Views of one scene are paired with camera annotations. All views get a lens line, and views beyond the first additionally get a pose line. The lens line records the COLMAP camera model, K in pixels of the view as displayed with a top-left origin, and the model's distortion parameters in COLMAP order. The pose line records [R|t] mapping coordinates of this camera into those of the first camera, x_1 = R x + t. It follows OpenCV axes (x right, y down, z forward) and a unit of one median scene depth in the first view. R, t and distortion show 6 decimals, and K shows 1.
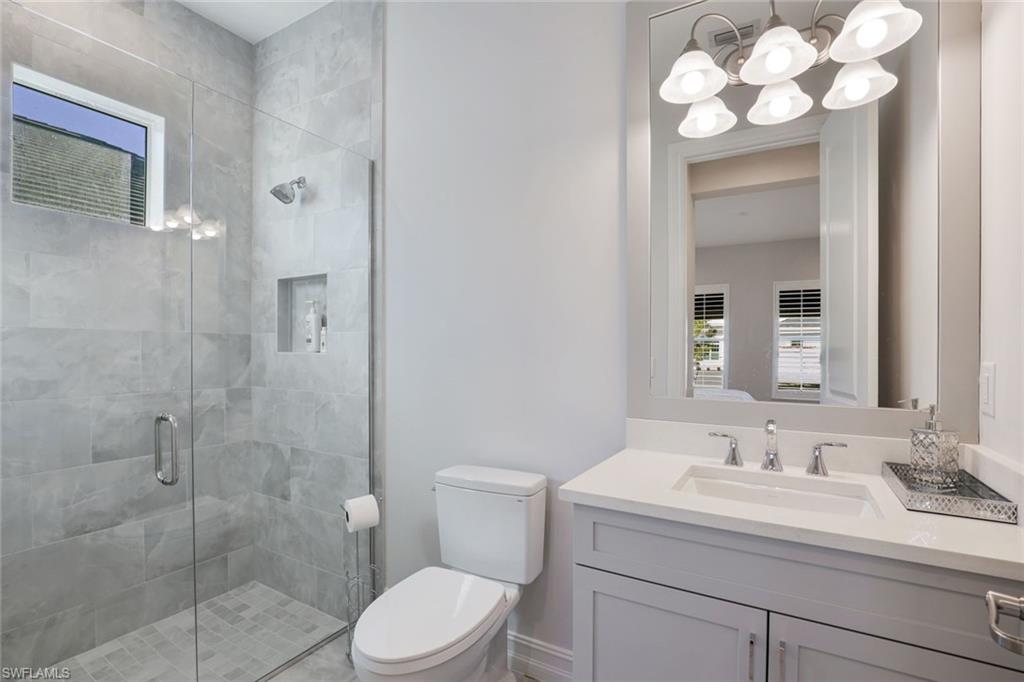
lens RADIAL K [[497.4, 0, 512.0], [0, 497.4, 341.0], [0, 0, 1]] dist [-0.000115, -0.000062]
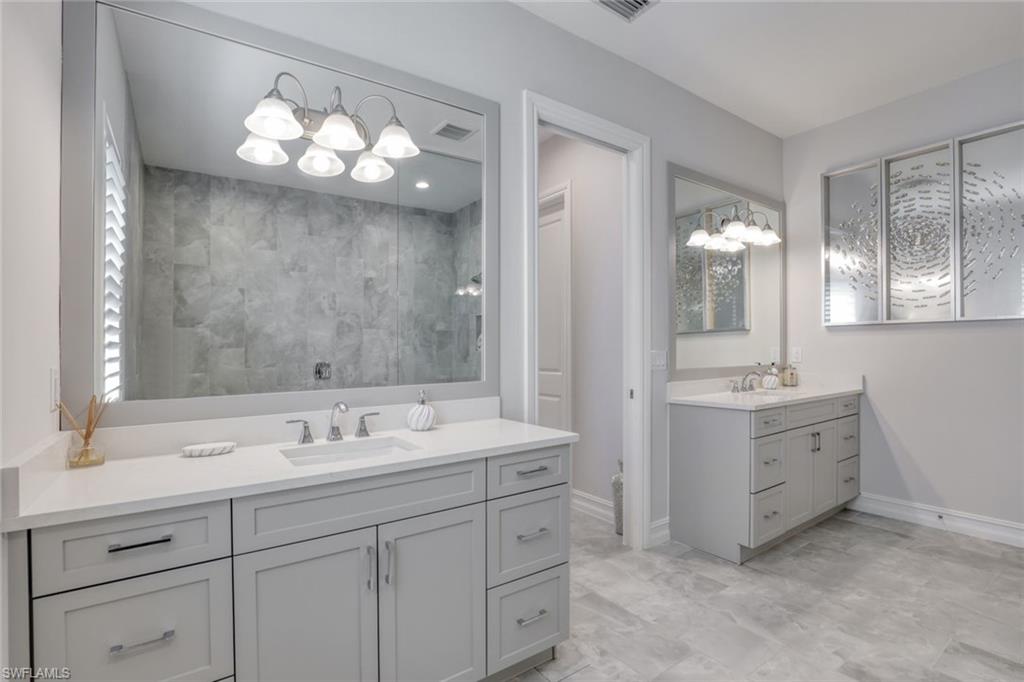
lens RADIAL K [[475.9, 0, 512.0], [0, 475.9, 341.0], [0, 0, 1]] dist [-0.000667, -0.000086]
pose [[0.429651, -0.002462, 0.902991, -0.434214], [0.005338, 0.999986, 0.000187, -0.006969], [-0.902979, 0.004740, 0.429658, 0.015499]]
